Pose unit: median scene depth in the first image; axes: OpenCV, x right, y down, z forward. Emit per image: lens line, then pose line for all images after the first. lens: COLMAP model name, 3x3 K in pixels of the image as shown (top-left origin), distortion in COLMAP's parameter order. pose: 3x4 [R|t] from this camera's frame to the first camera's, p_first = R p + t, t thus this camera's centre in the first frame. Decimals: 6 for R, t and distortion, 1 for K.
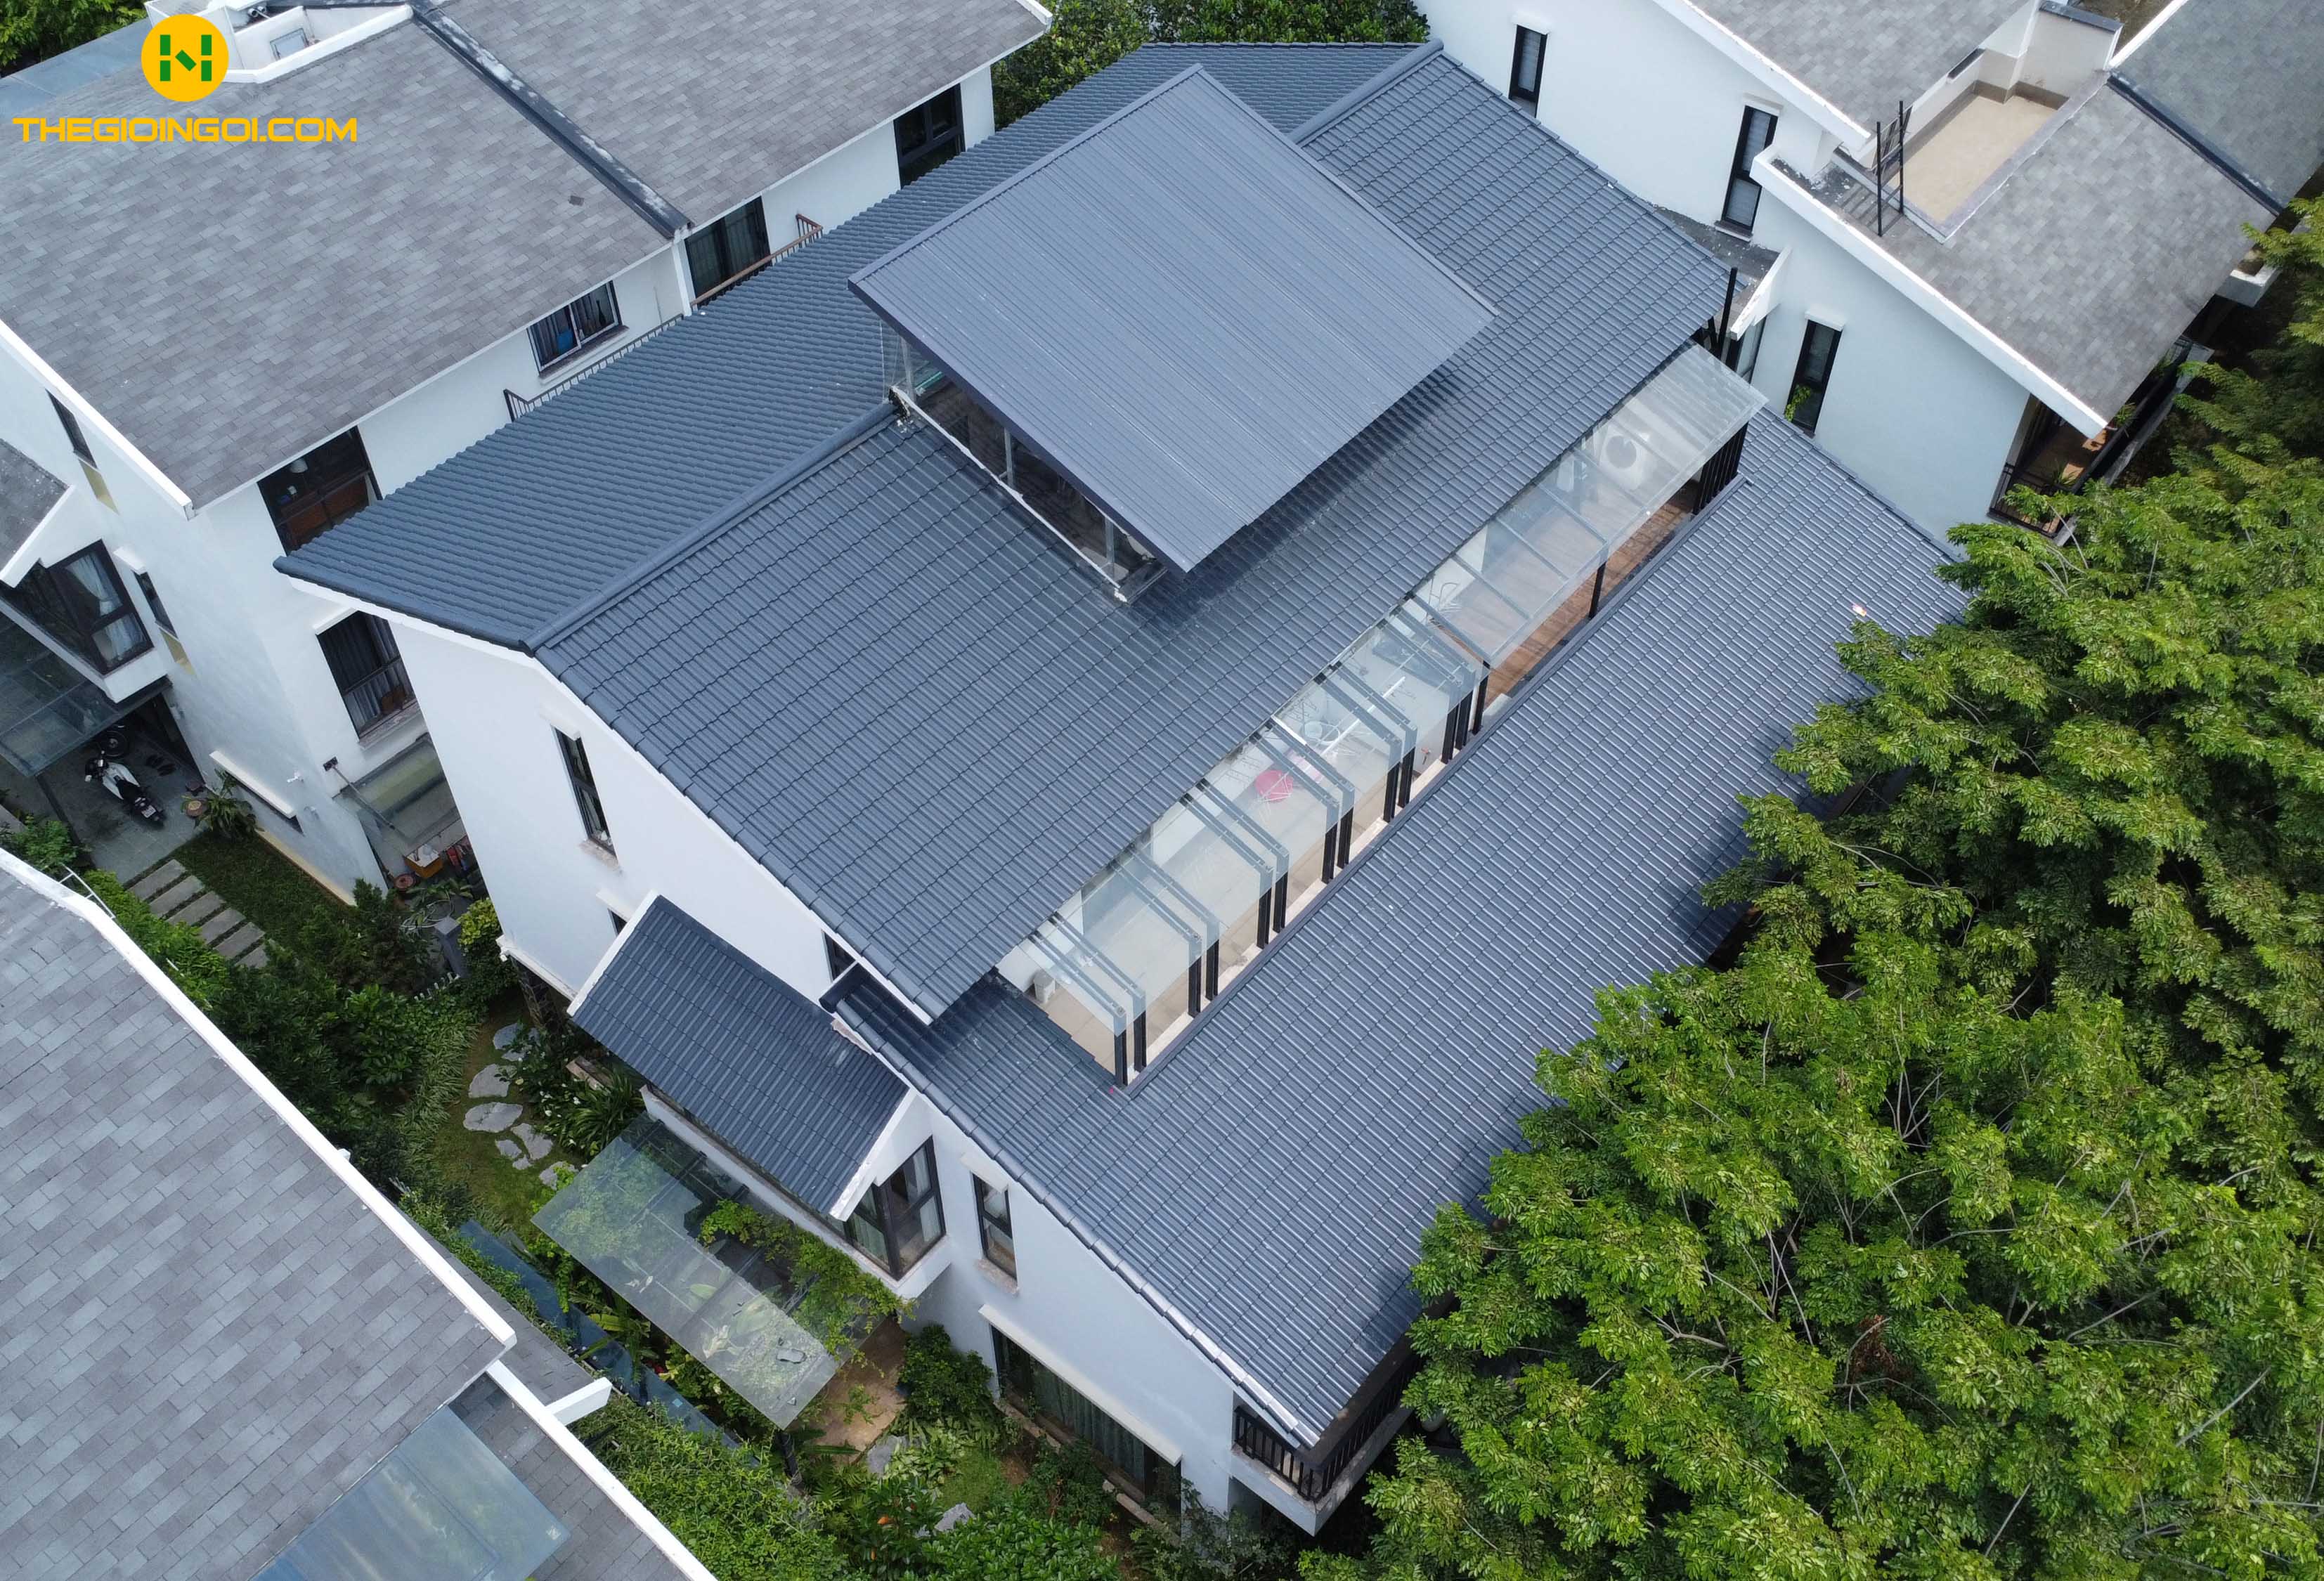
lens RADIAL K [[2105.7, 0, 1195.6], [0, 2105.7, 810.1], [0, 0, 1]] dist [0.003834, -0.019119]
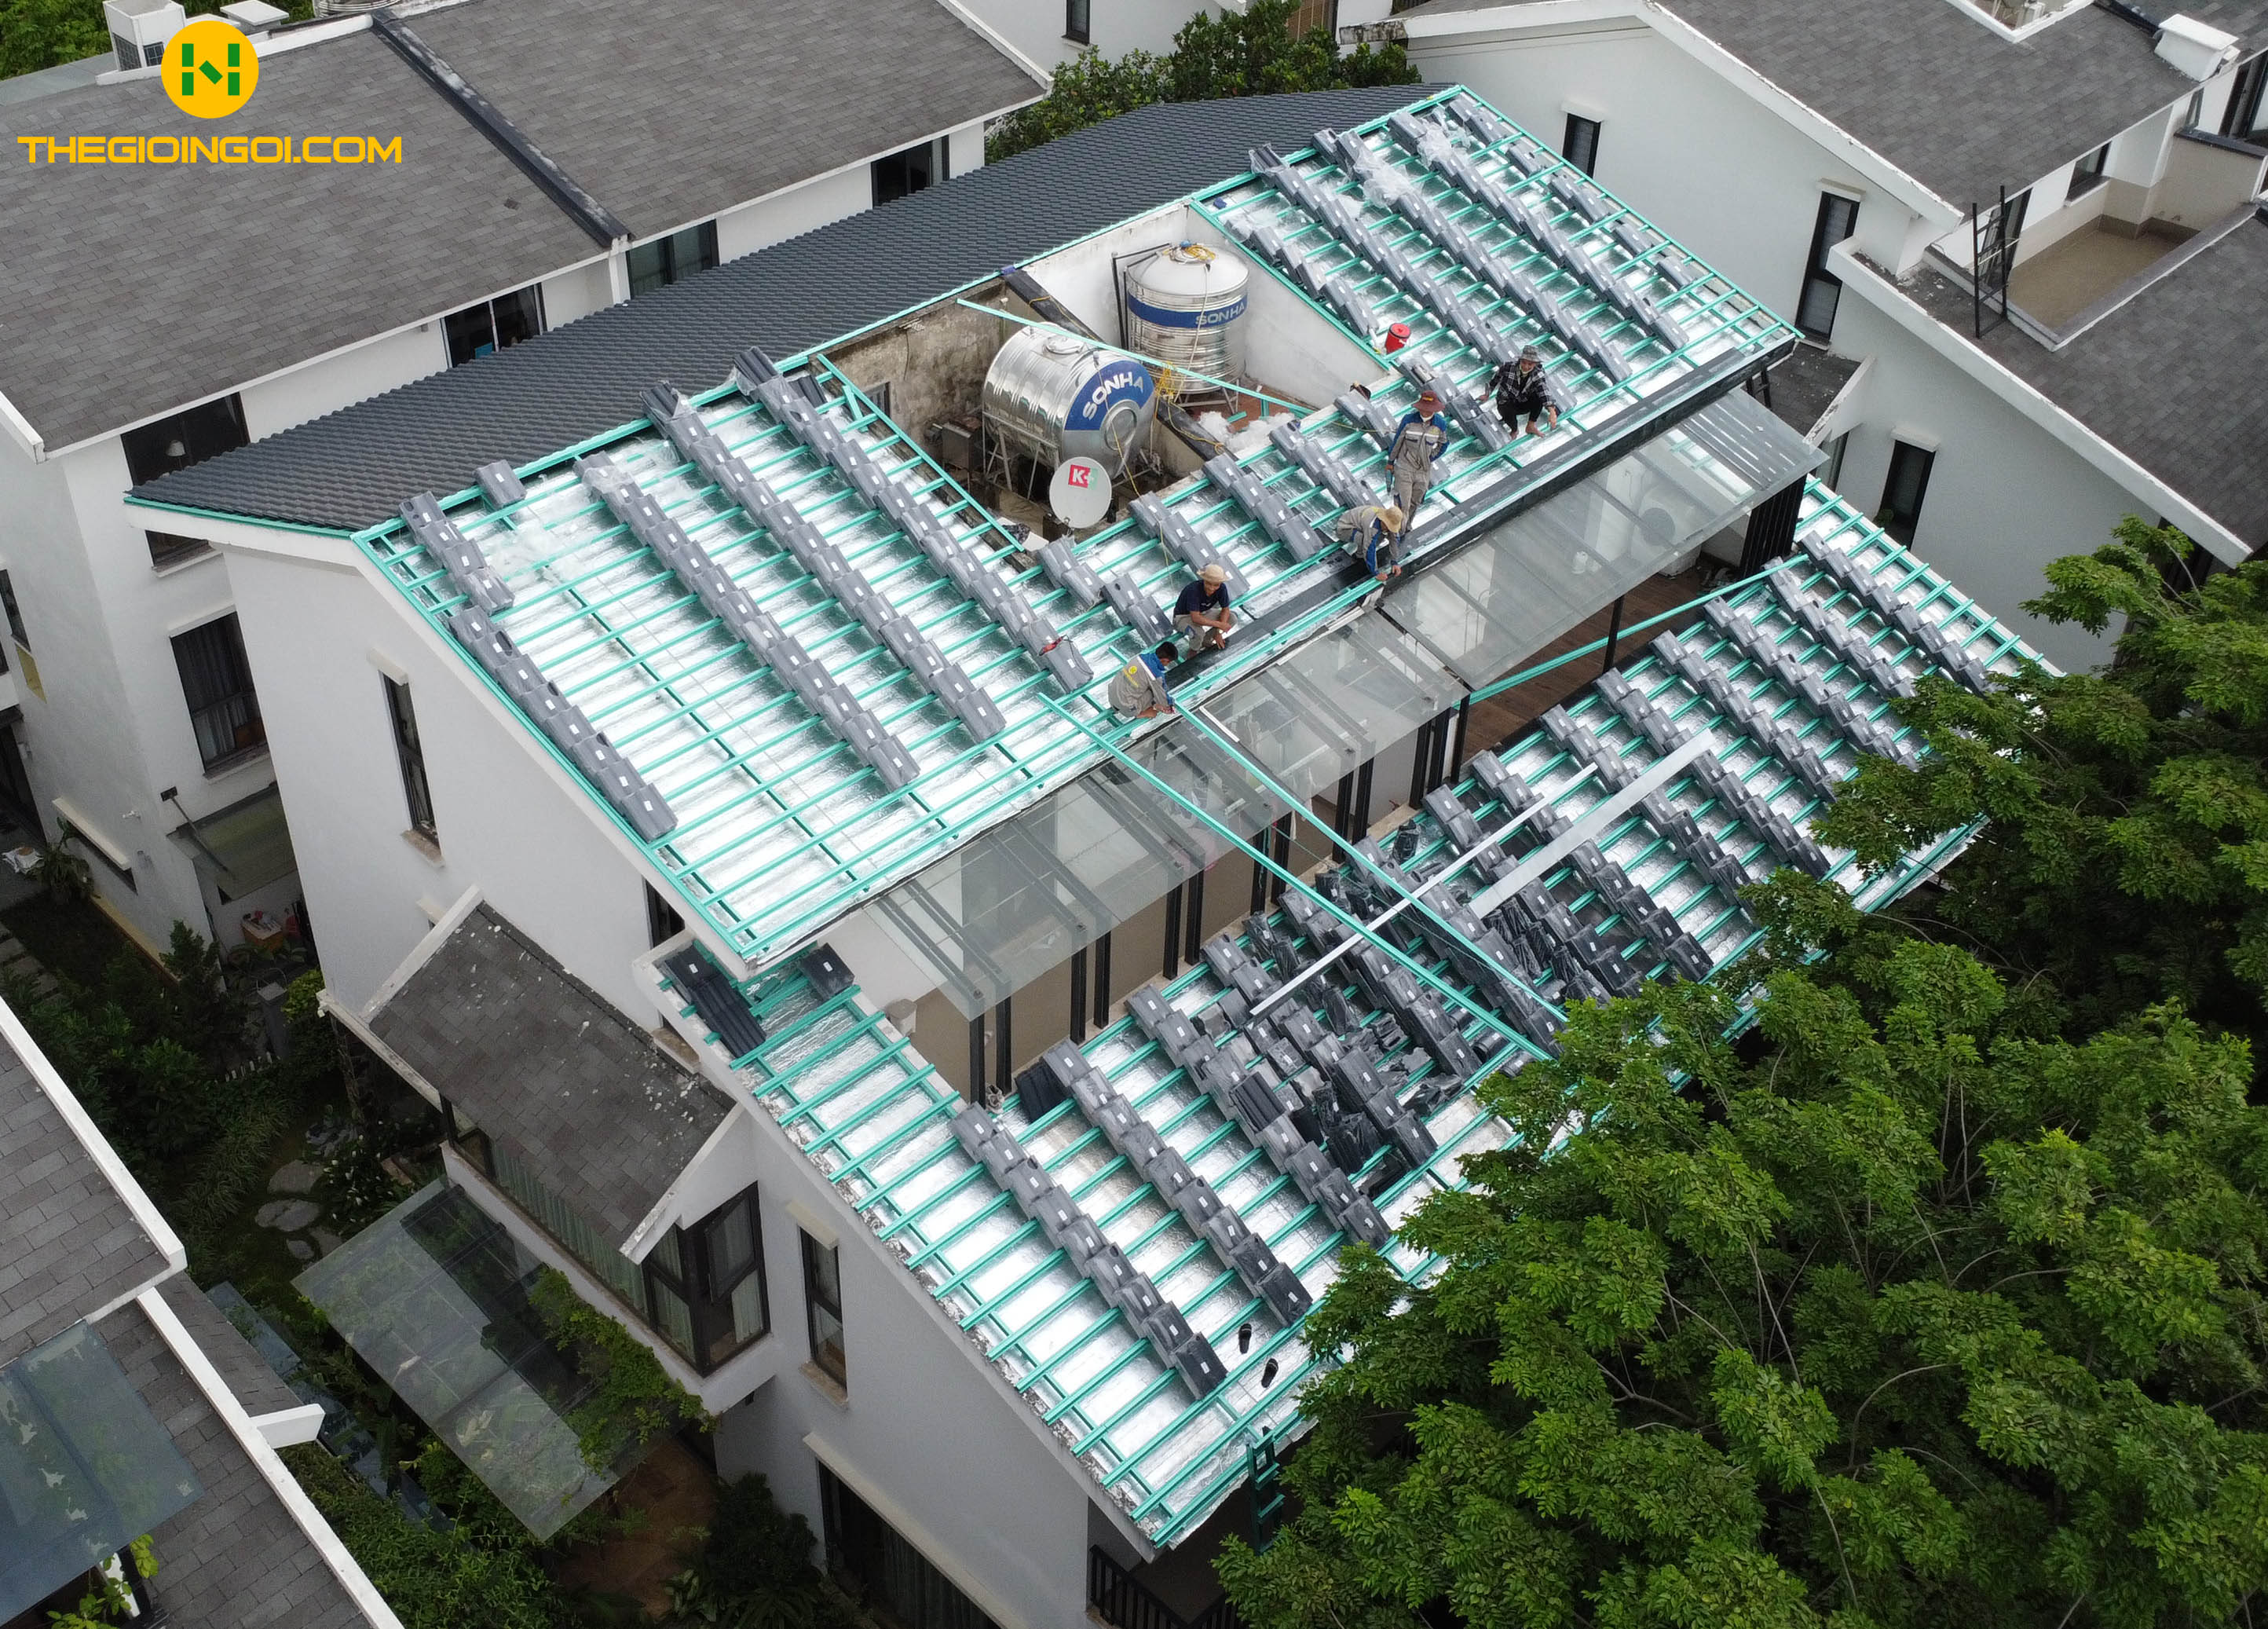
lens RADIAL K [[2352.2, 0, 1024.9], [0, 2352.2, 769.9], [0, 0, 1]] dist [-0.001533, -0.011055]
pose [[0.992740, 0.065208, -0.101066, 0.049988], [-0.083200, 0.979112, -0.185521, 0.127371], [0.086857, 0.192583, 0.977429, 0.060503]]
